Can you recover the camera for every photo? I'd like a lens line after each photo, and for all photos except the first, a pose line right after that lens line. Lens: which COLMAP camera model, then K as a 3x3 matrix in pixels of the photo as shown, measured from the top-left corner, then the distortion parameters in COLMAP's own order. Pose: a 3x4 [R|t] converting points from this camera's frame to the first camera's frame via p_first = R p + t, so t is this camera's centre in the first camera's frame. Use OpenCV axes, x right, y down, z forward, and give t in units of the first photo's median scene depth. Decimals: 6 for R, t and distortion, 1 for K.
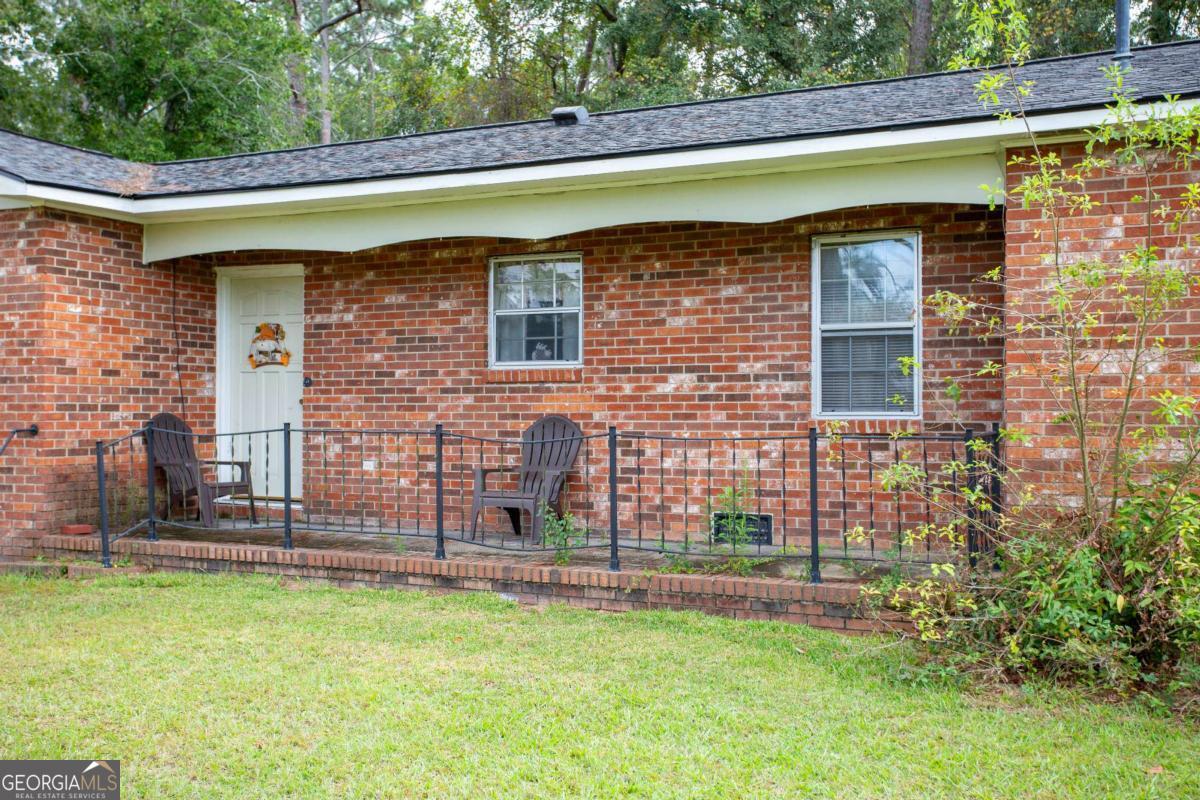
lens RADIAL K [[1283.9, 0, 606.3], [0, 1283.9, 400.8], [0, 0, 1]] dist [0.080541, 0.000000]
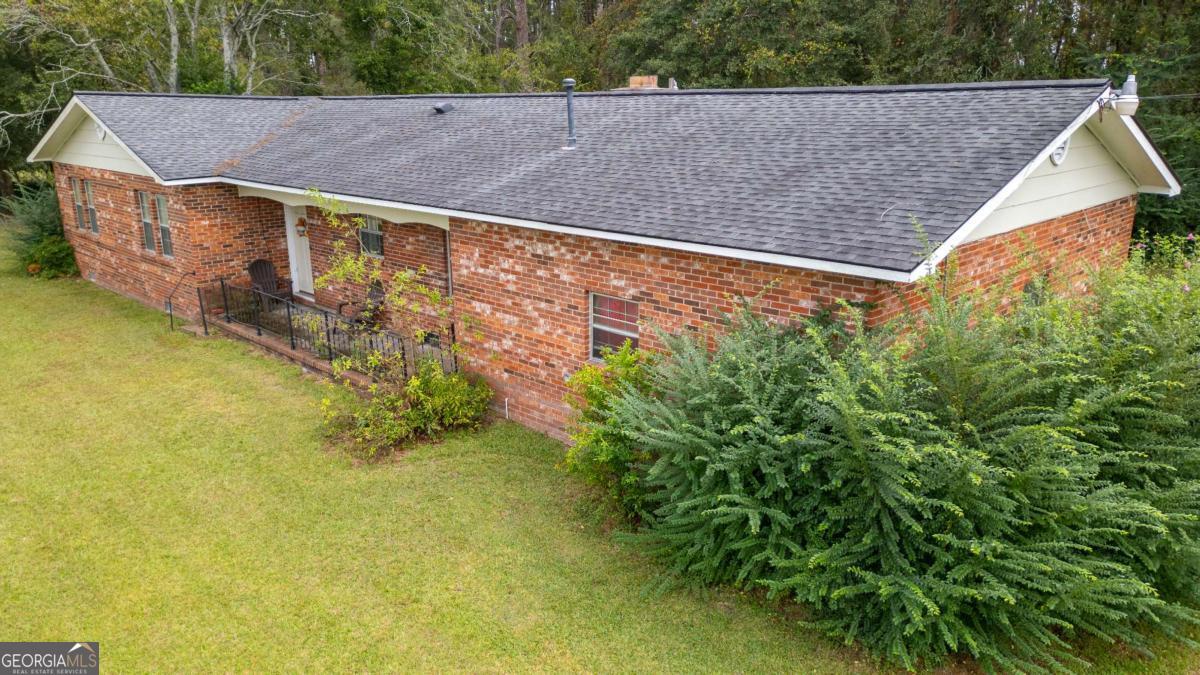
lens RADIAL K [[864.8, 0, 597.6], [0, 864.8, 335.0], [0, 0, 1]] dist [0.096964, -0.040255]
pose [[0.944222, 0.081995, -0.318937, 0.797550], [0.006563, 0.963628, 0.267167, -0.292830], [0.329243, -0.254358, 0.909341, -0.298095]]
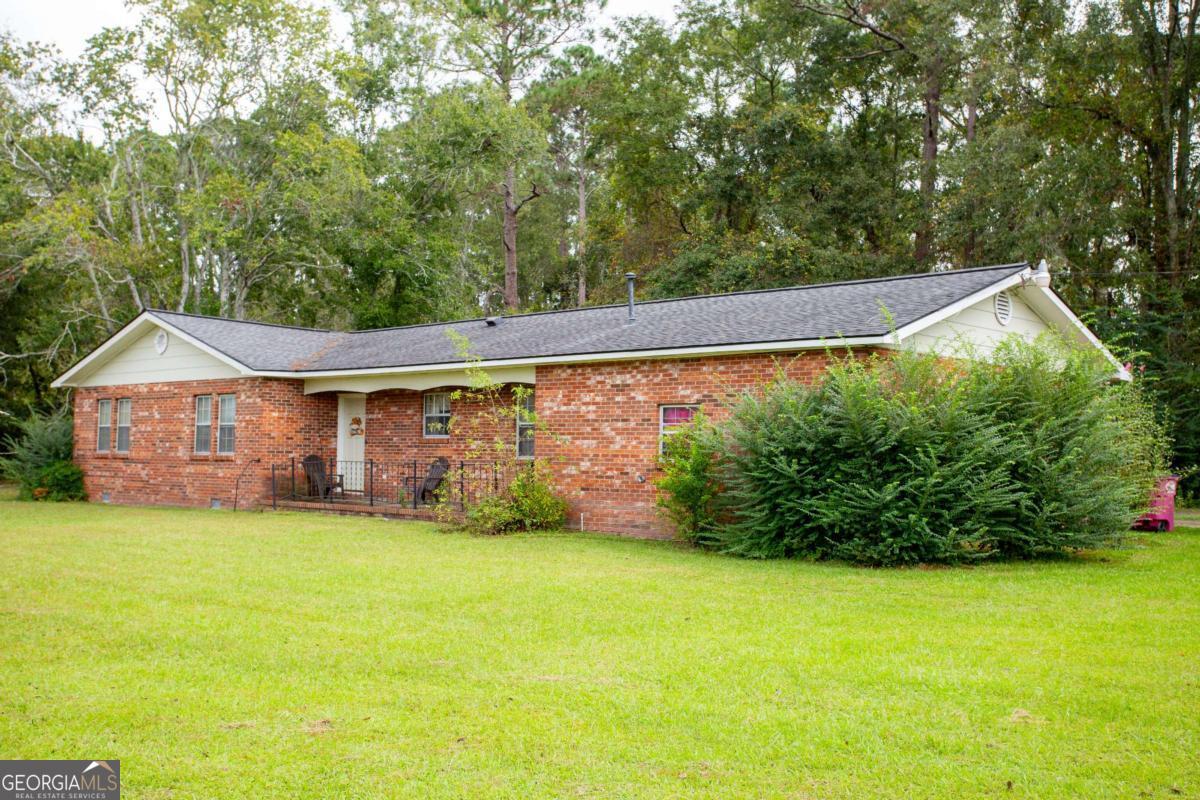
lens RADIAL K [[1253.0, 0, 595.1], [0, 1253.0, 402.5], [0, 0, 1]] dist [0.133906, 0.000000]
pose [[0.956665, 0.000031, -0.291190, 0.920272], [-0.010909, 0.999302, -0.035733, -0.009739], [0.290985, 0.037362, 0.955998, -1.209034]]
